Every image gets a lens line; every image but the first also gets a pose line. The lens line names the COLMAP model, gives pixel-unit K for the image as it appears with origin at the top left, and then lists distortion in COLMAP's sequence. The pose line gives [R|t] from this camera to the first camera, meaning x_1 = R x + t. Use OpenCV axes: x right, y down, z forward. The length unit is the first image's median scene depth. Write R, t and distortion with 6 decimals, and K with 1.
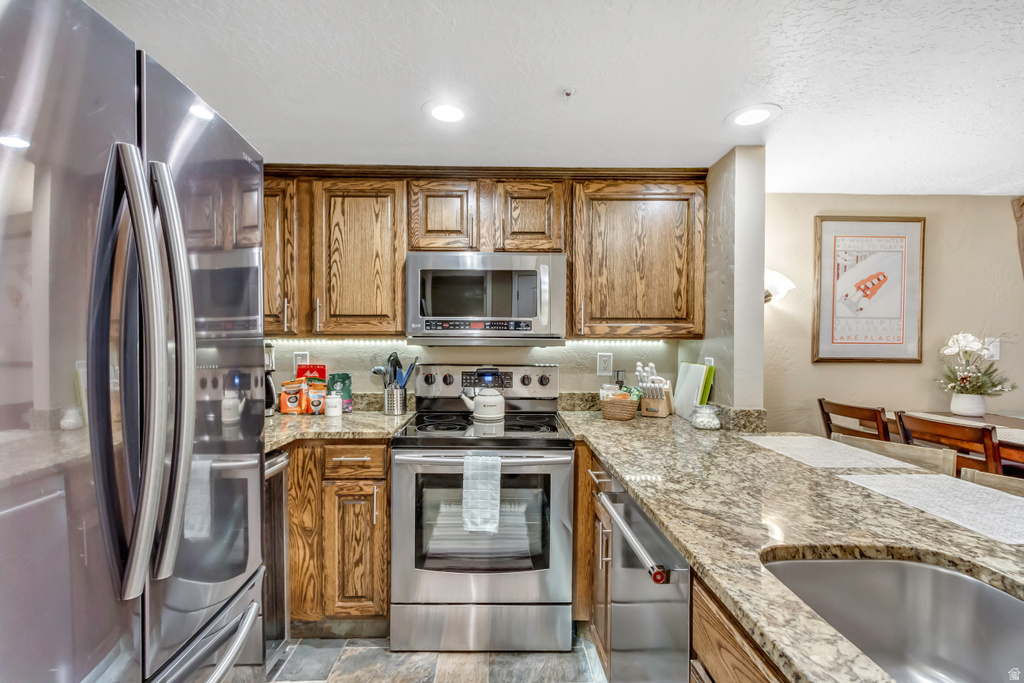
lens RADIAL K [[467.2, 0, 506.6], [0, 467.2, 349.2], [0, 0, 1]] dist [0.008435, -0.003432]
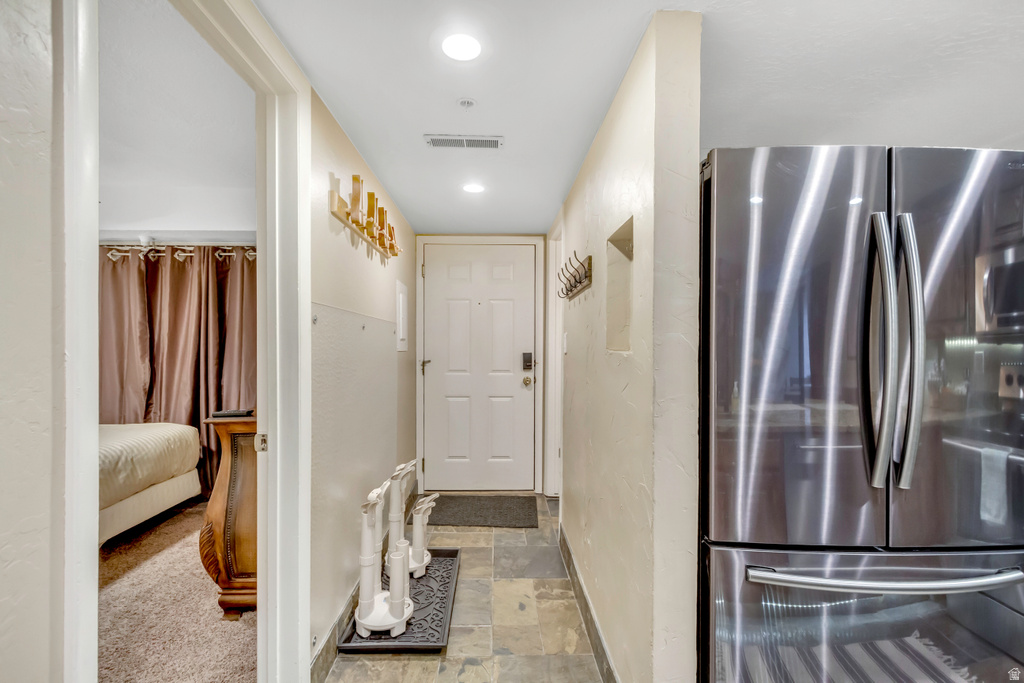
lens RADIAL K [[467.2, 0, 509.0], [0, 467.2, 347.8], [0, 0, 1]] dist [0.008435, -0.003432]
pose [[0.010590, -0.000621, -0.999944, 0.314117], [-0.016058, 0.999871, -0.000791, 0.020895], [0.999815, 0.016065, 0.010578, -0.090863]]
